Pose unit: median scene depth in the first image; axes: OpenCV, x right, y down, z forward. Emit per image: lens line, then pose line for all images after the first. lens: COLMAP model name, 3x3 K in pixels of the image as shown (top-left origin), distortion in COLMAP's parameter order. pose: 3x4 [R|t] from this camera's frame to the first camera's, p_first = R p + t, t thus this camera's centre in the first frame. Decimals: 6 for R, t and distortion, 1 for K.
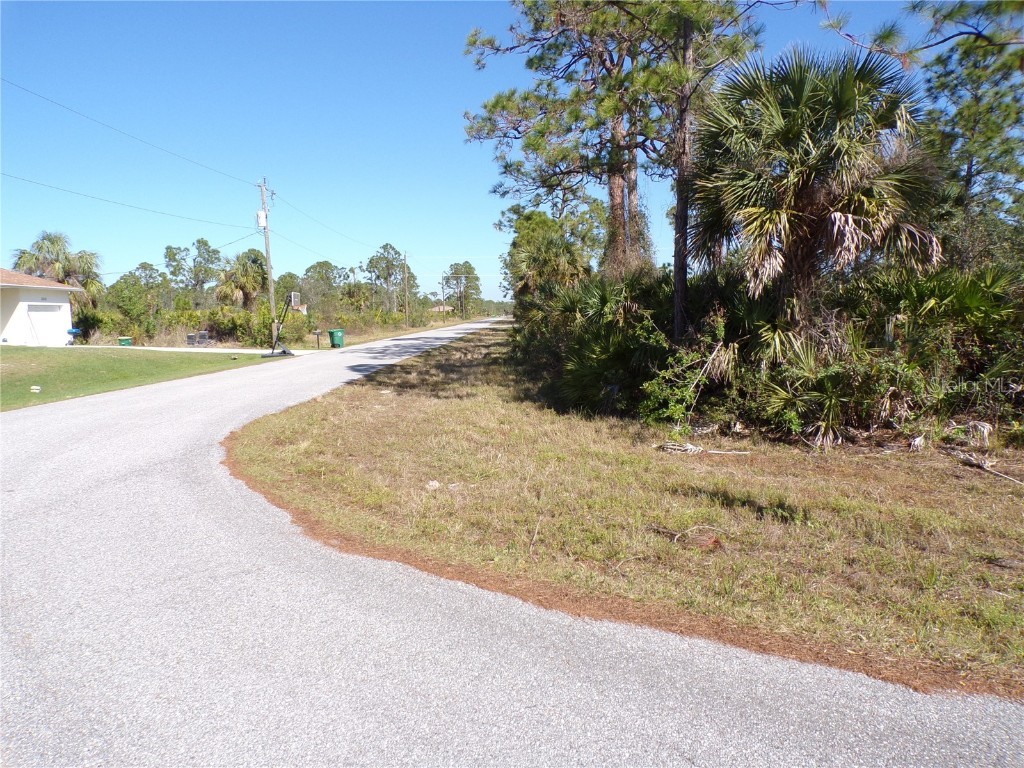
lens RADIAL K [[689.5, 0, 509.9], [0, 689.5, 385.7], [0, 0, 1]] dist [-0.023783, 0.024160]
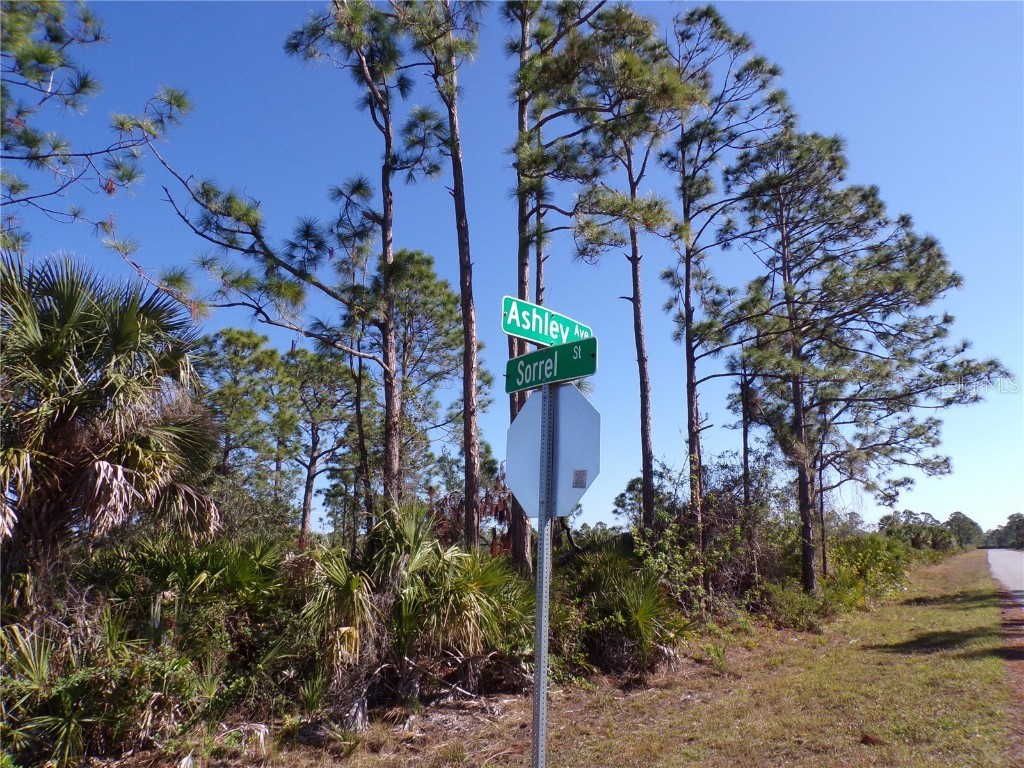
lens RADIAL K [[689.5, 0, 509.9], [0, 689.5, 385.7], [0, 0, 1]] dist [-0.023783, 0.024160]
pose [[0.553770, 0.212892, 0.804994, 0.082548], [0.099185, 0.943015, -0.317625, -0.038060], [-0.826741, 0.255734, 0.501098, 0.194225]]
